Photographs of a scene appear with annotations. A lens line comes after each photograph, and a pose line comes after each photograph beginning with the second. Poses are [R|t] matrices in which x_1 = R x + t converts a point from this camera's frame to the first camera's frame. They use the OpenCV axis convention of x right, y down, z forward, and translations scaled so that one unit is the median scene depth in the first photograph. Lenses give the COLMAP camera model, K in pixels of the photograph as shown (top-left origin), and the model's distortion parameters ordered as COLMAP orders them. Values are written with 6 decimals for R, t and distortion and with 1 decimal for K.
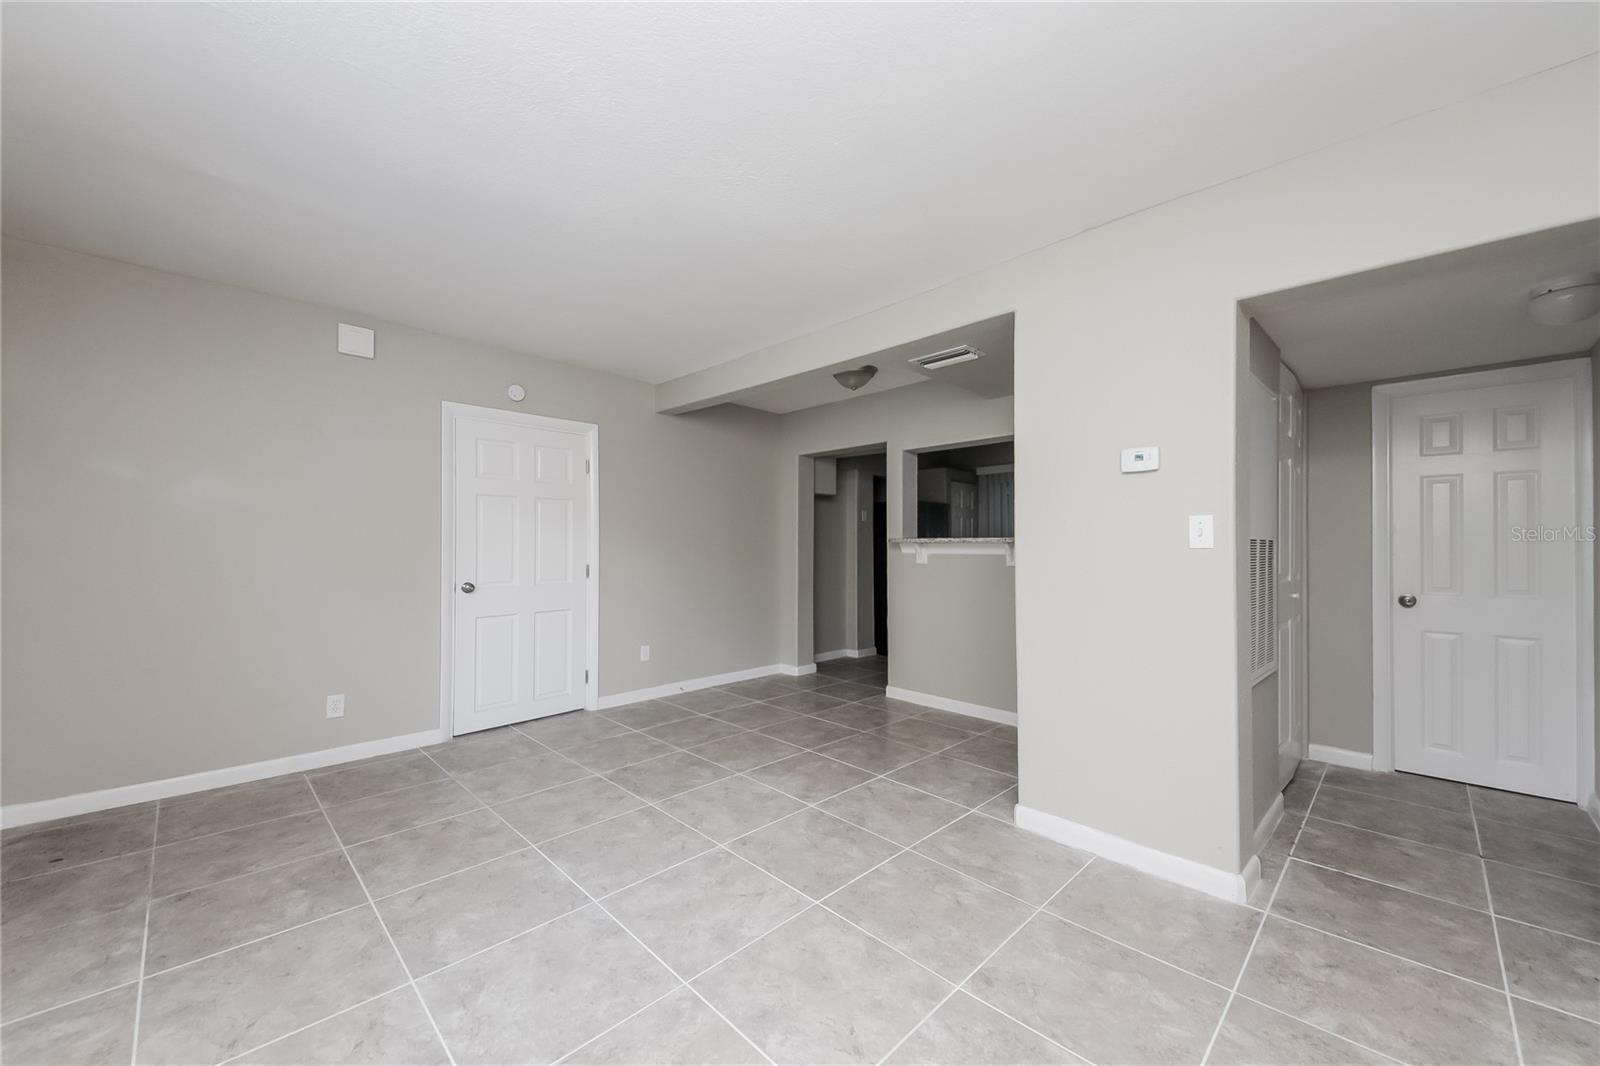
lens RADIAL K [[609.6, 0, 803.4], [0, 609.6, 540.3], [0, 0, 1]] dist [0.024058, -0.002627]
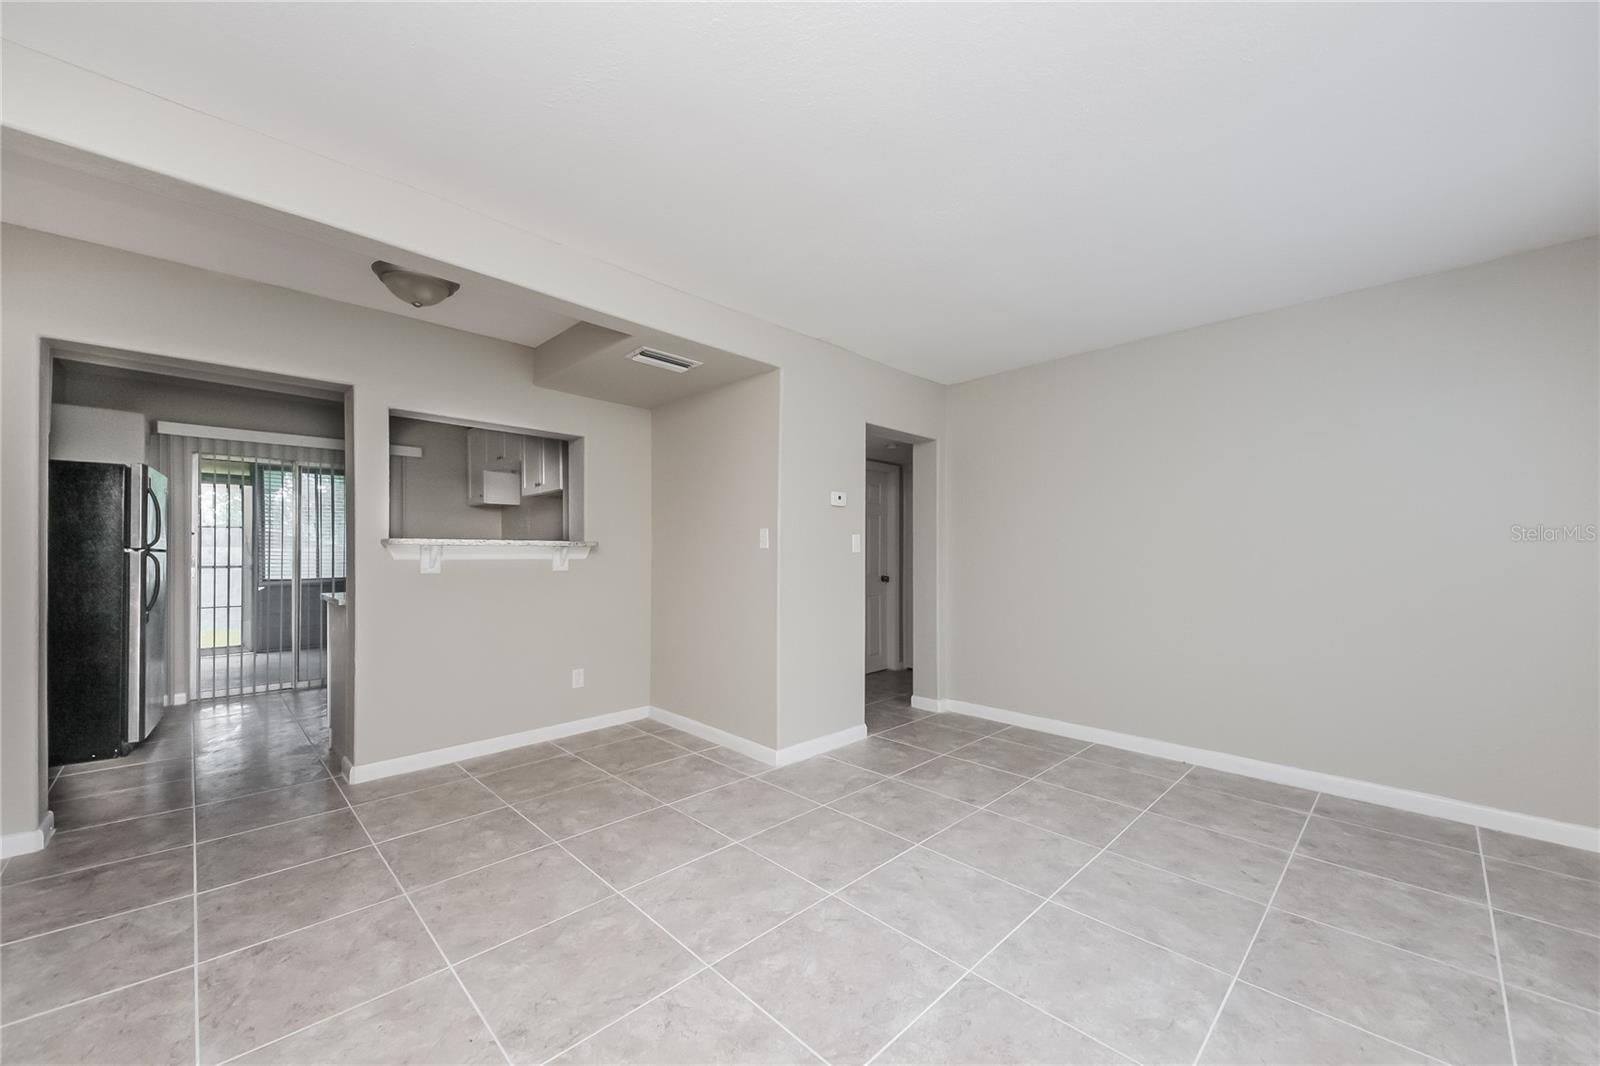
lens RADIAL K [[609.6, 0, 783.4], [0, 609.6, 560.1], [0, 0, 1]] dist [0.024058, -0.002627]
pose [[0.001392, -0.014849, 0.999889, -0.748615], [-0.015077, 0.999776, 0.014868, 0.005594], [-0.999885, -0.015096, 0.001168, 0.800358]]
